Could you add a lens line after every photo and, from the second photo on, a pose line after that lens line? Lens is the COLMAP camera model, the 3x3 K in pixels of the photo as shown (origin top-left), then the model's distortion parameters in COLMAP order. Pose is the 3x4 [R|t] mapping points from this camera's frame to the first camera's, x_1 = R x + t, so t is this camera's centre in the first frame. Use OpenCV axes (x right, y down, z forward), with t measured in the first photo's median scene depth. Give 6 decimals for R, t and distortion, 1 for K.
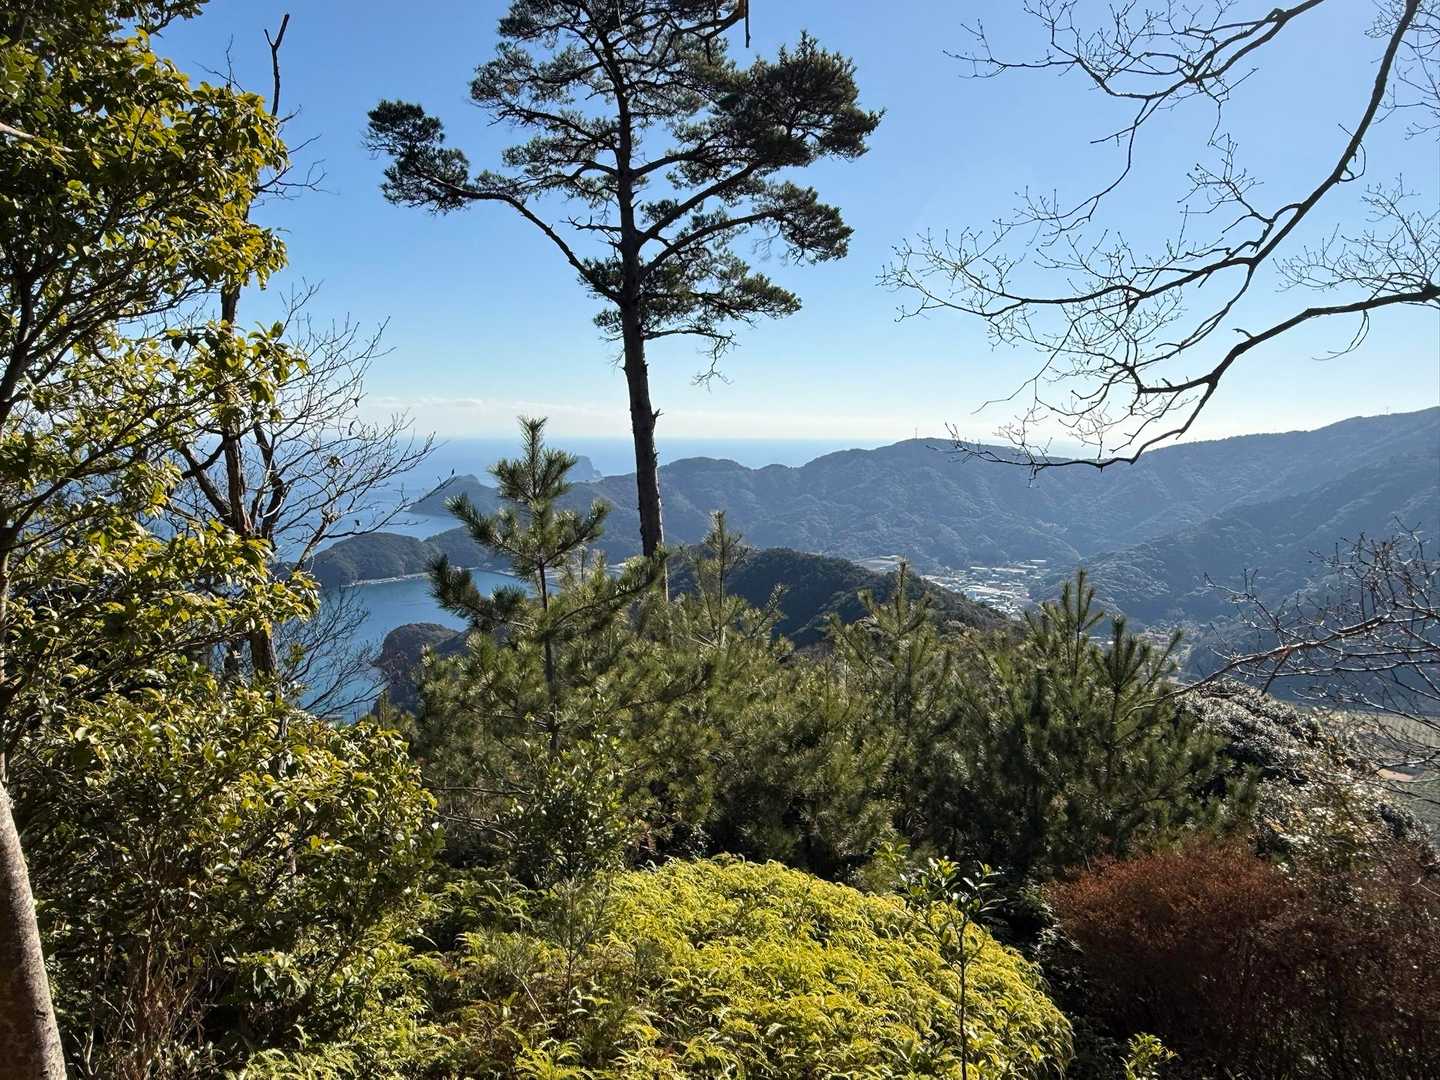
lens RADIAL K [[971.6, 0, 720.0], [0, 971.6, 540.0], [0, 0, 1]] dist [0.000146, -0.000578]
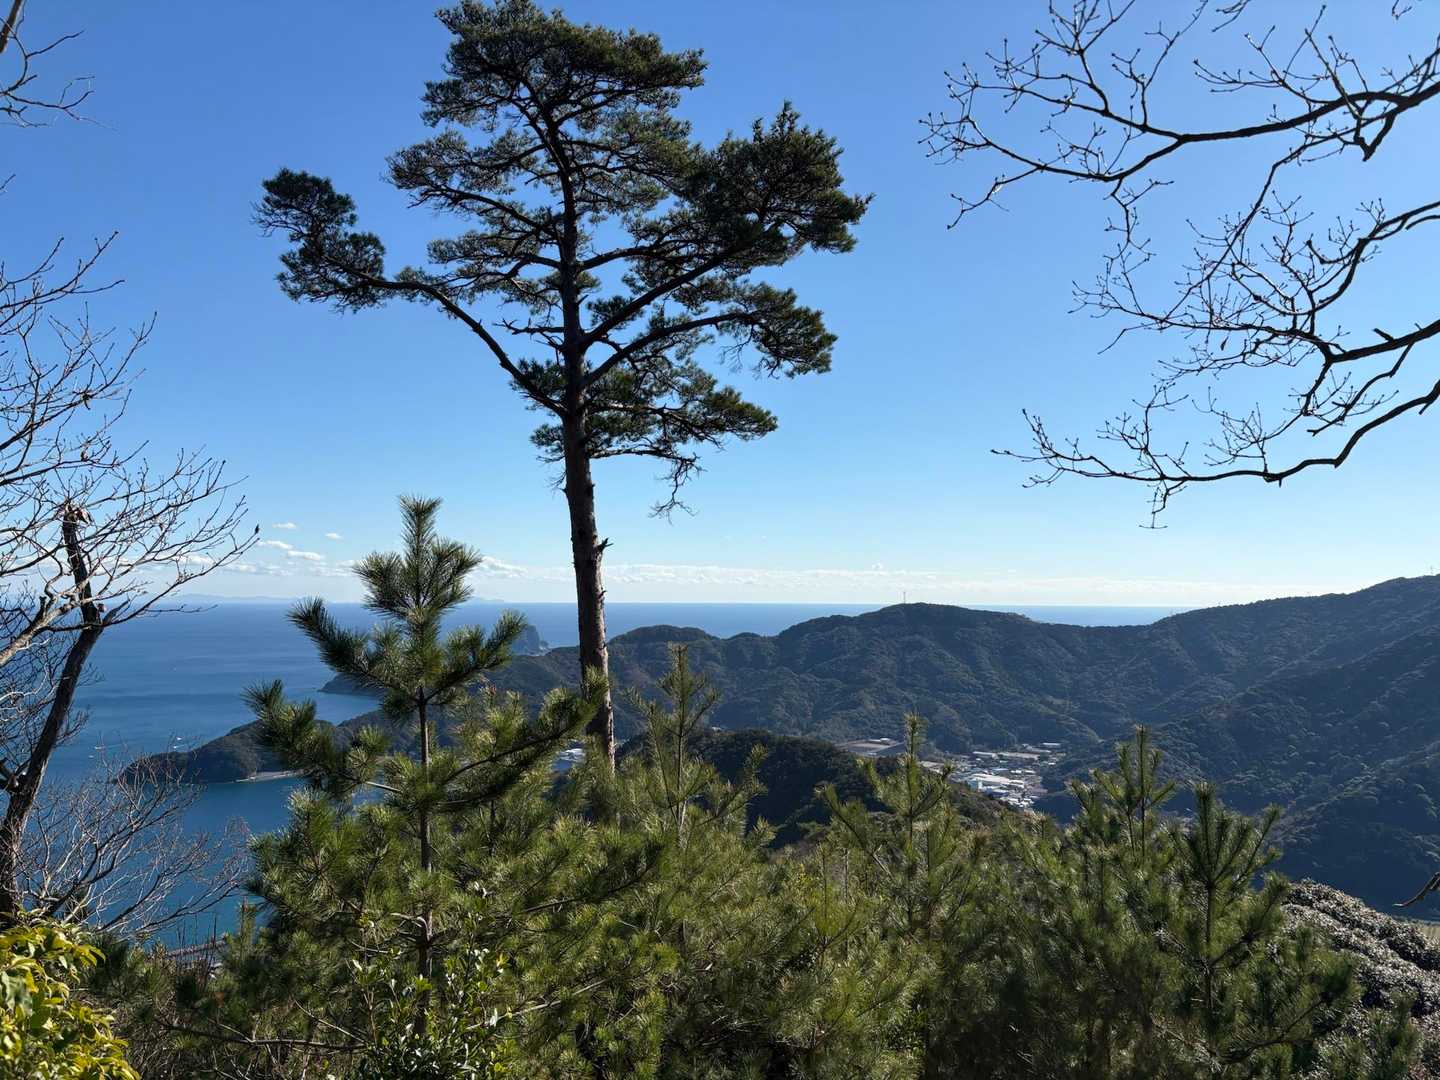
lens RADIAL K [[1074.3, 0, 720.0], [0, 1074.3, 540.0], [0, 0, 1]] dist [0.040579, -0.049961]
pose [[0.999483, 0.001650, 0.032105, 0.003816], [0.003914, 0.985003, -0.172491, 0.023044], [-0.031909, 0.172528, 0.984488, 0.100698]]
